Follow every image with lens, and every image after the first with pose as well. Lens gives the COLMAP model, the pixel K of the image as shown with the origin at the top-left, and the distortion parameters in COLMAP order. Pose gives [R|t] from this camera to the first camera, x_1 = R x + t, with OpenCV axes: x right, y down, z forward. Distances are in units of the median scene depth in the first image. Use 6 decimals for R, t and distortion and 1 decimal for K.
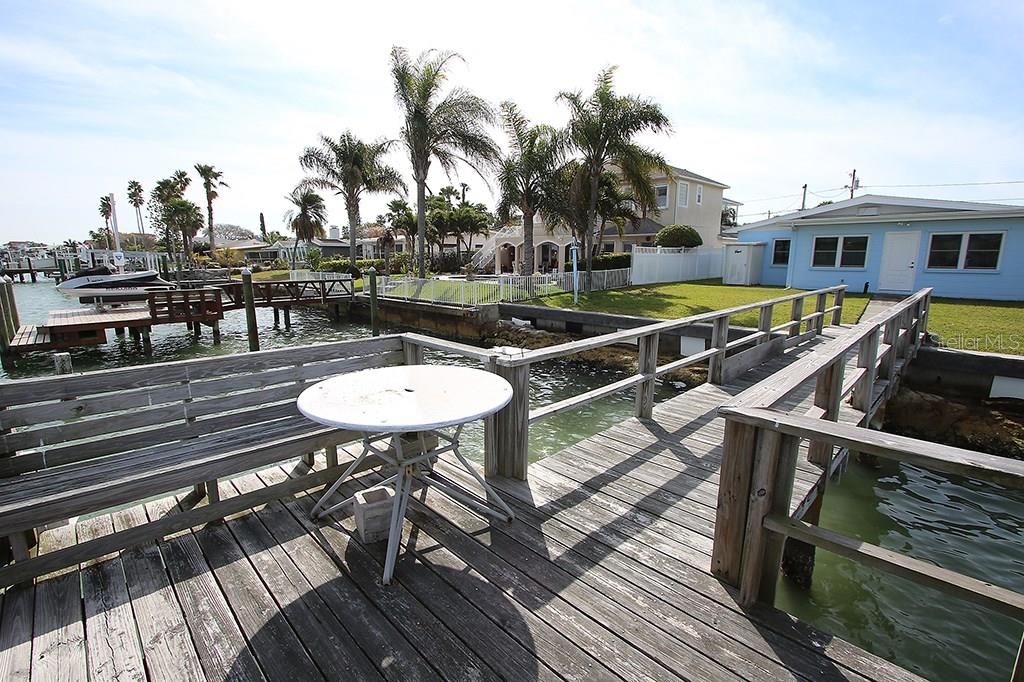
lens RADIAL K [[476.2, 0, 505.2], [0, 476.2, 343.4], [0, 0, 1]] dist [-0.003602, -0.000662]
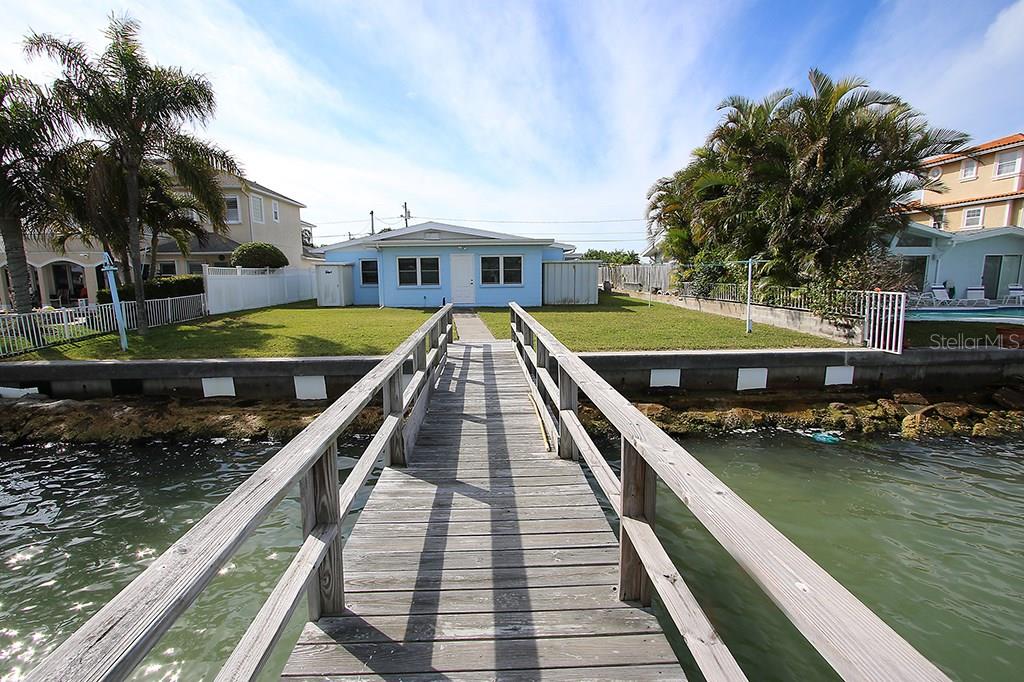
lens RADIAL K [[476.2, 0, 505.2], [0, 476.2, 343.4], [0, 0, 1]] dist [-0.003602, -0.000662]
pose [[0.678616, -0.116523, 0.725192, 0.020187], [0.147276, 0.988871, 0.021074, -0.021364], [-0.719577, 0.092502, 0.688224, 0.110268]]
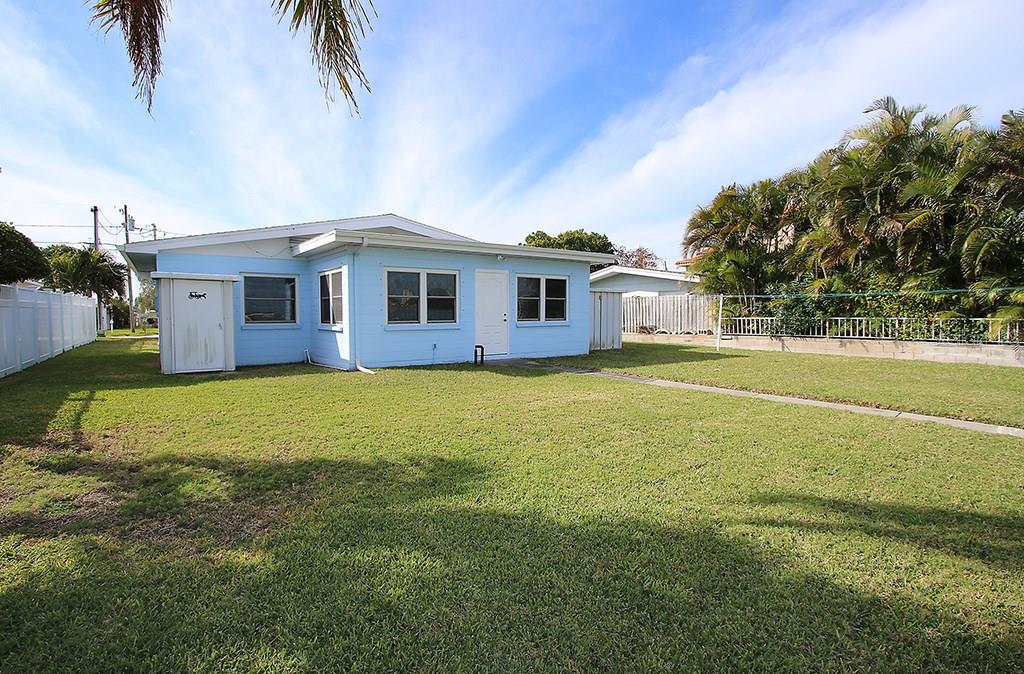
lens RADIAL K [[483.0, 0, 512.0], [0, 483.0, 337.0], [0, 0, 1]] dist [-0.003103, -0.000349]
pose [[0.152465, -0.048466, 0.987120, 0.123154], [0.189496, 0.981699, 0.018931, -0.131784], [-0.969972, 0.184169, 0.158859, 0.784635]]
